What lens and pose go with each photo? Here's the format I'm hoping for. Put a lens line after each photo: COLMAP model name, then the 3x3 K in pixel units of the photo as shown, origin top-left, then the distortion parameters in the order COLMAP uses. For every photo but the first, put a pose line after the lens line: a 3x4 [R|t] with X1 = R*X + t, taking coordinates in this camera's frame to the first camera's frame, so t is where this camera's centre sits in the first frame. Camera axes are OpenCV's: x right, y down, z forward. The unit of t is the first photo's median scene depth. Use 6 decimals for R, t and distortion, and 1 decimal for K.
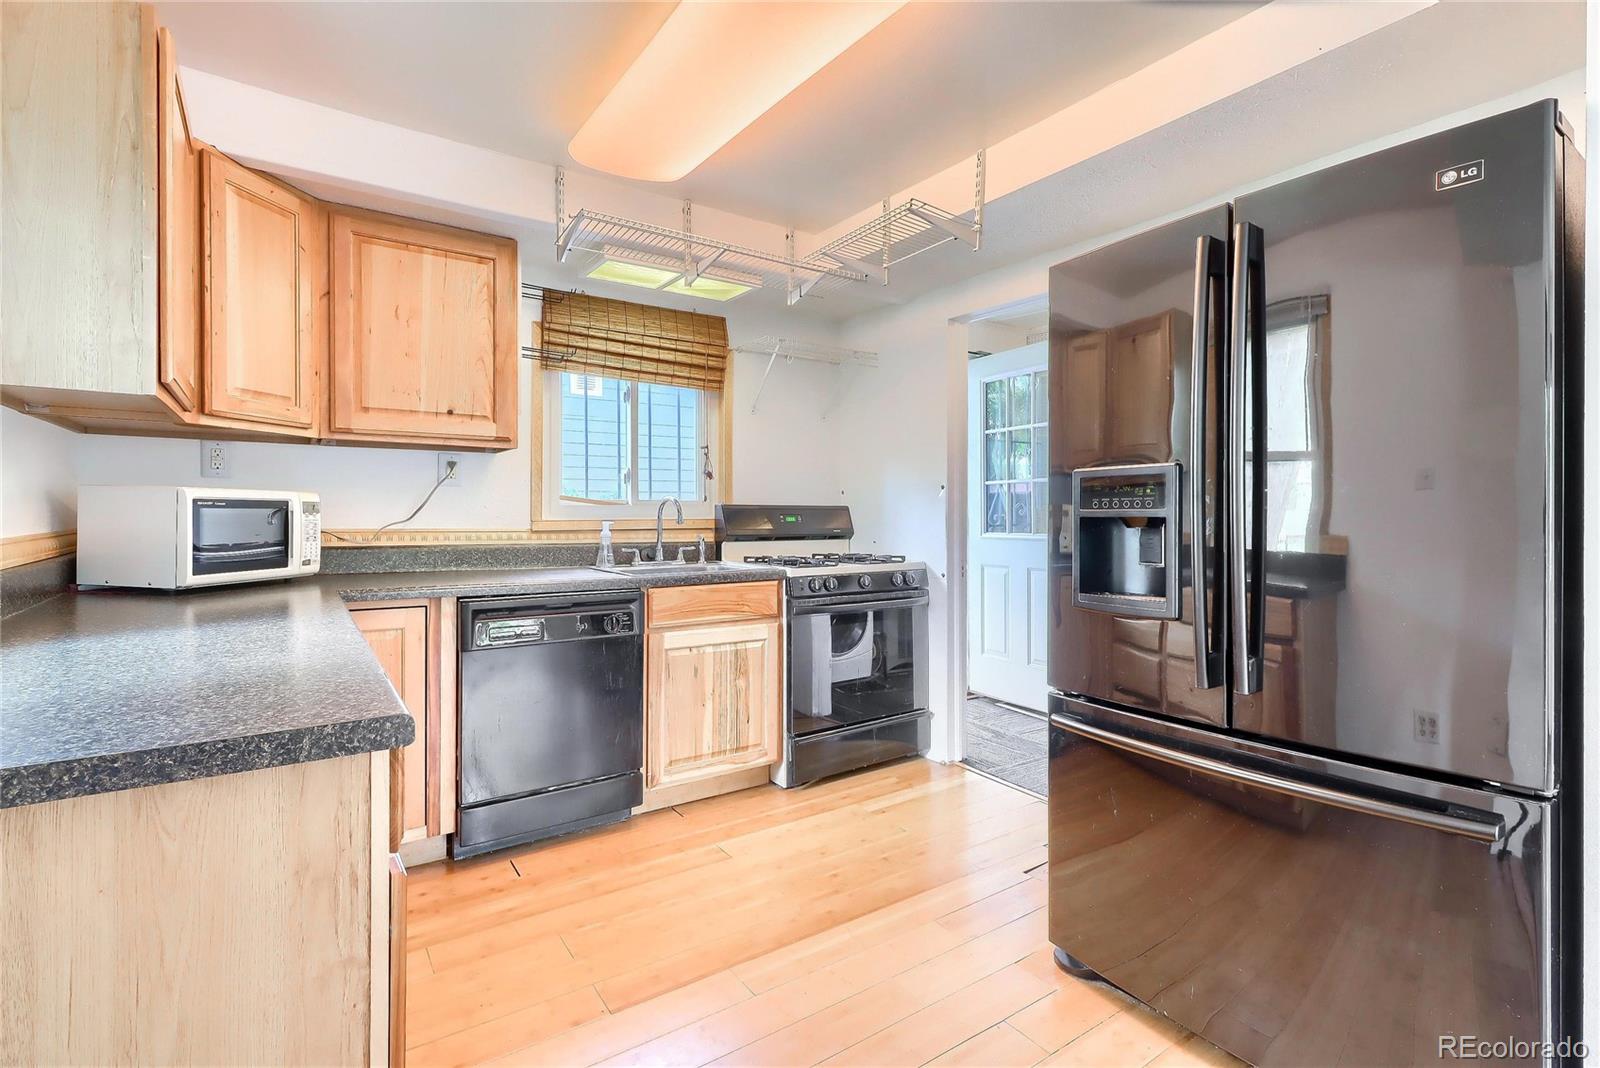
lens RADIAL K [[742.6, 0, 804.1], [0, 742.6, 525.7], [0, 0, 1]] dist [0.003645, 0.000121]
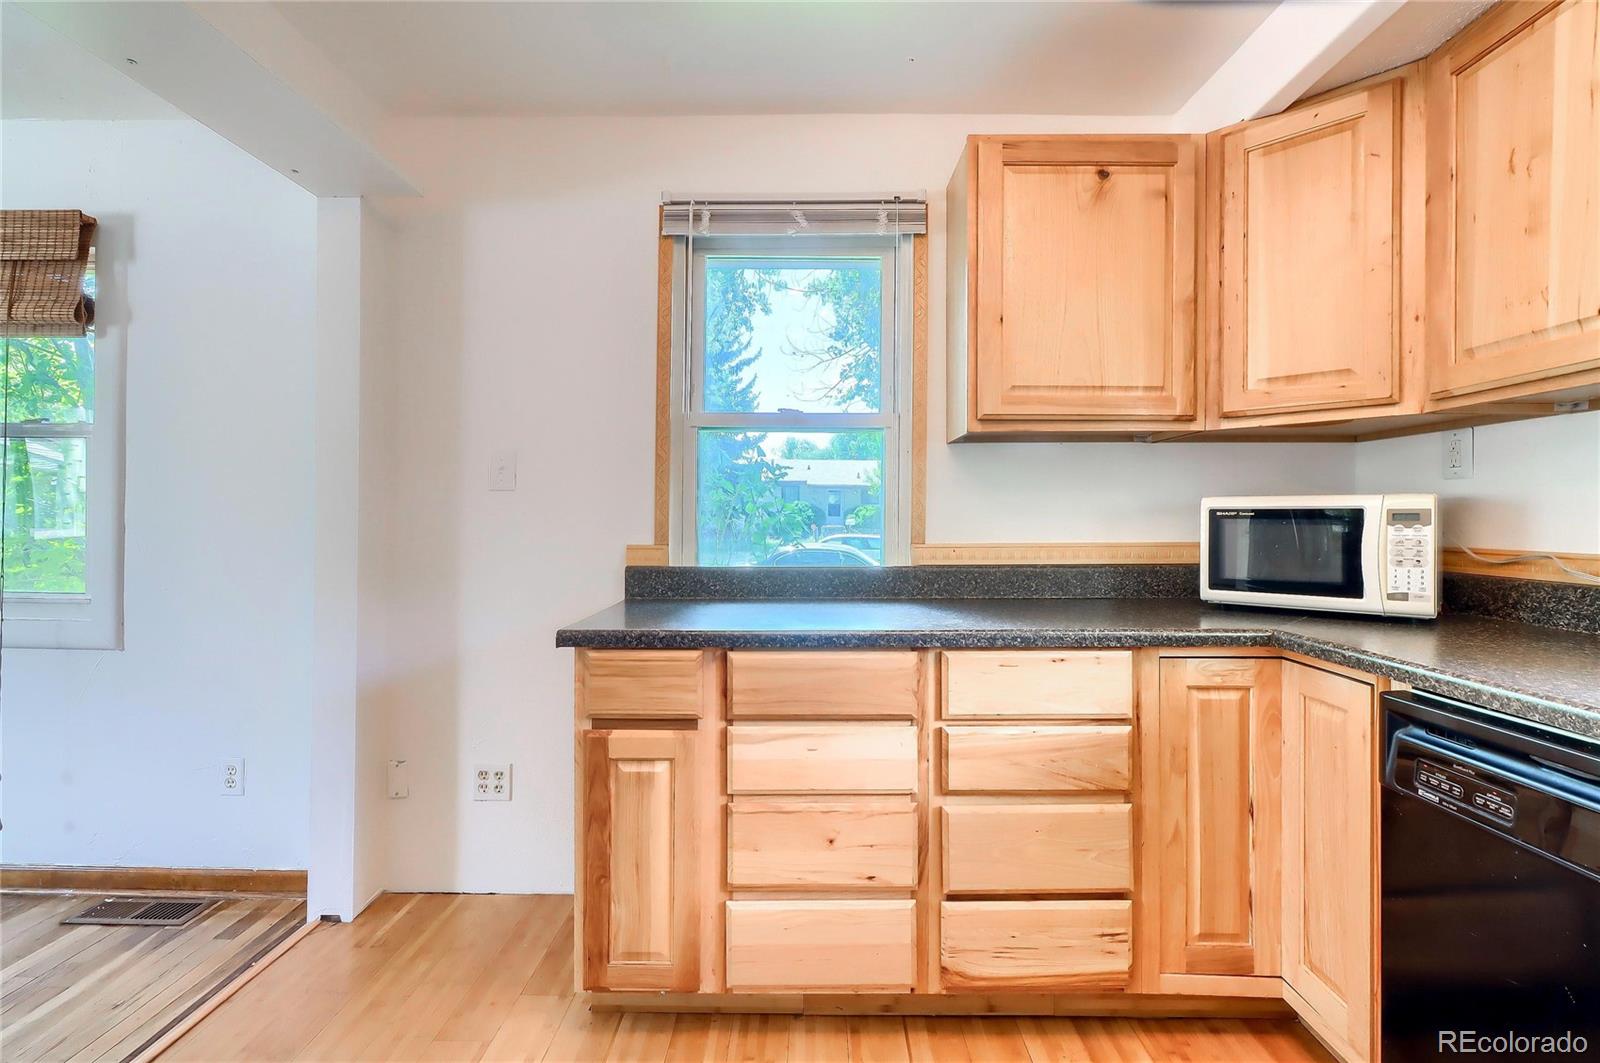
lens RADIAL K [[742.6, 0, 803.8], [0, 742.6, 518.8], [0, 0, 1]] dist [0.003645, 0.000121]
pose [[-0.580521, -0.006784, -0.814217, 0.214675], [-0.017845, 0.999831, 0.004393, -0.015705], [0.814050, 0.017080, -0.580544, 0.931188]]
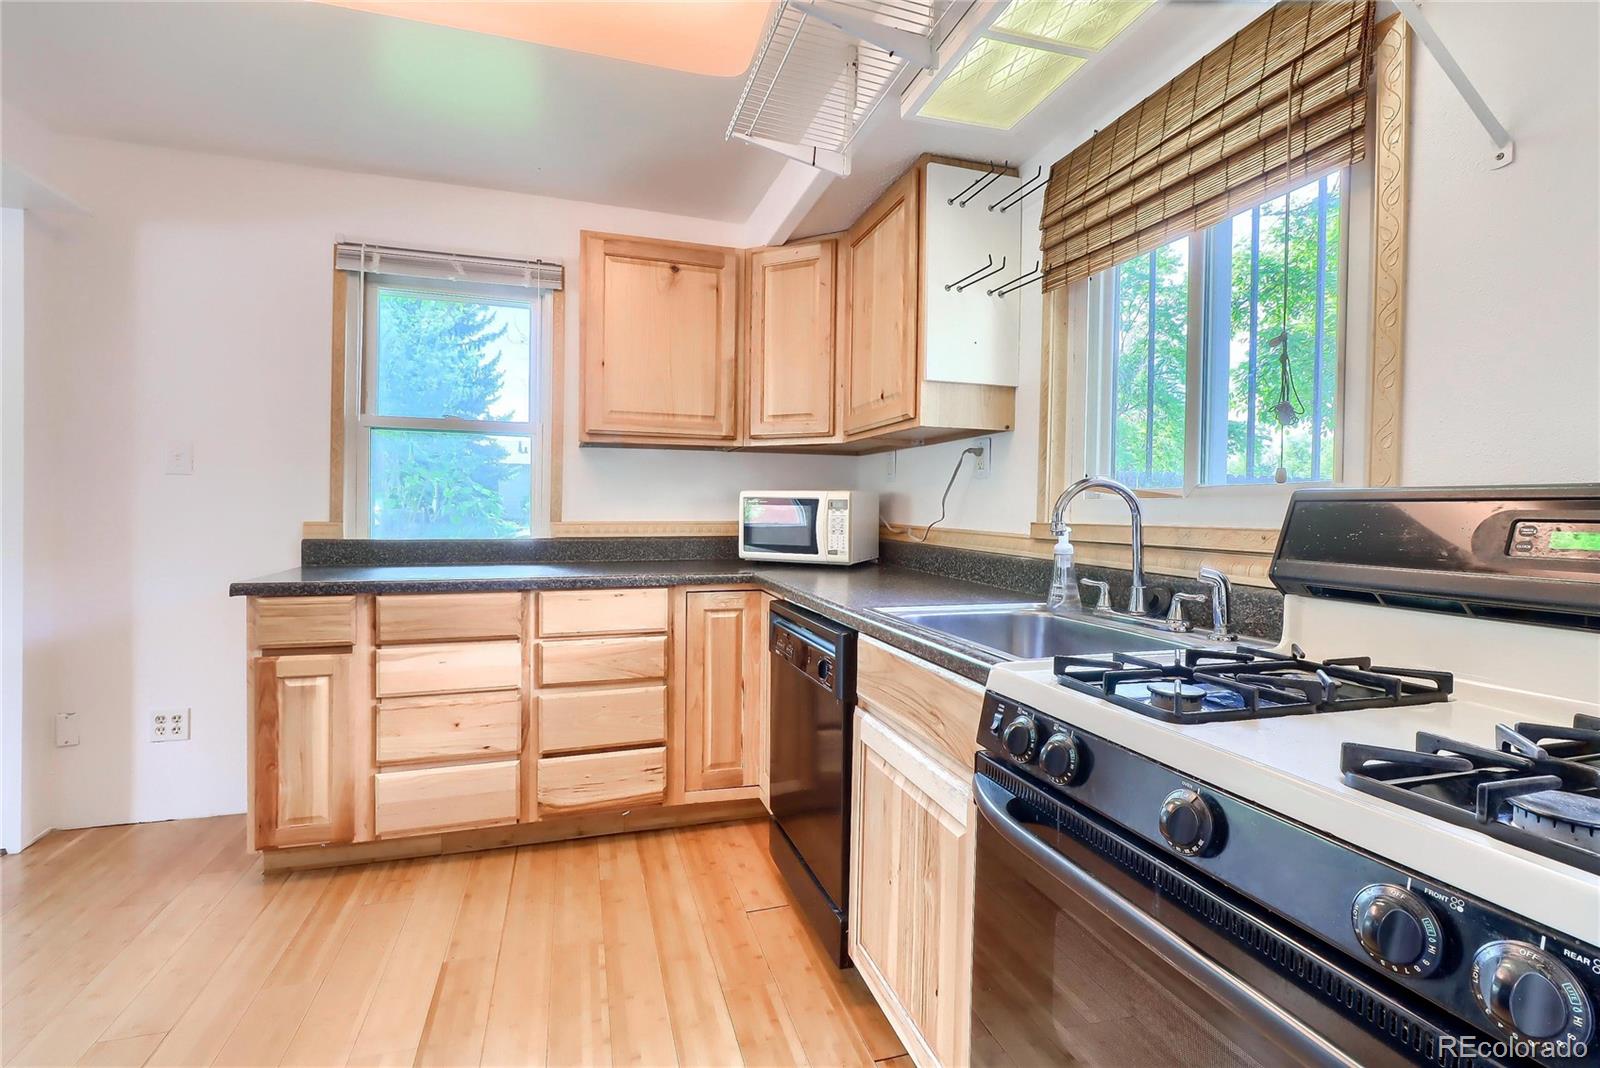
lens RADIAL K [[742.6, 0, 801.6], [0, 742.6, 520.4], [0, 0, 1]] dist [0.003645, 0.000121]
pose [[-0.301858, 0.007783, -0.953321, 0.435206], [-0.028874, 0.999433, 0.017302, -0.018332], [0.952916, 0.032749, -0.301462, 1.273076]]
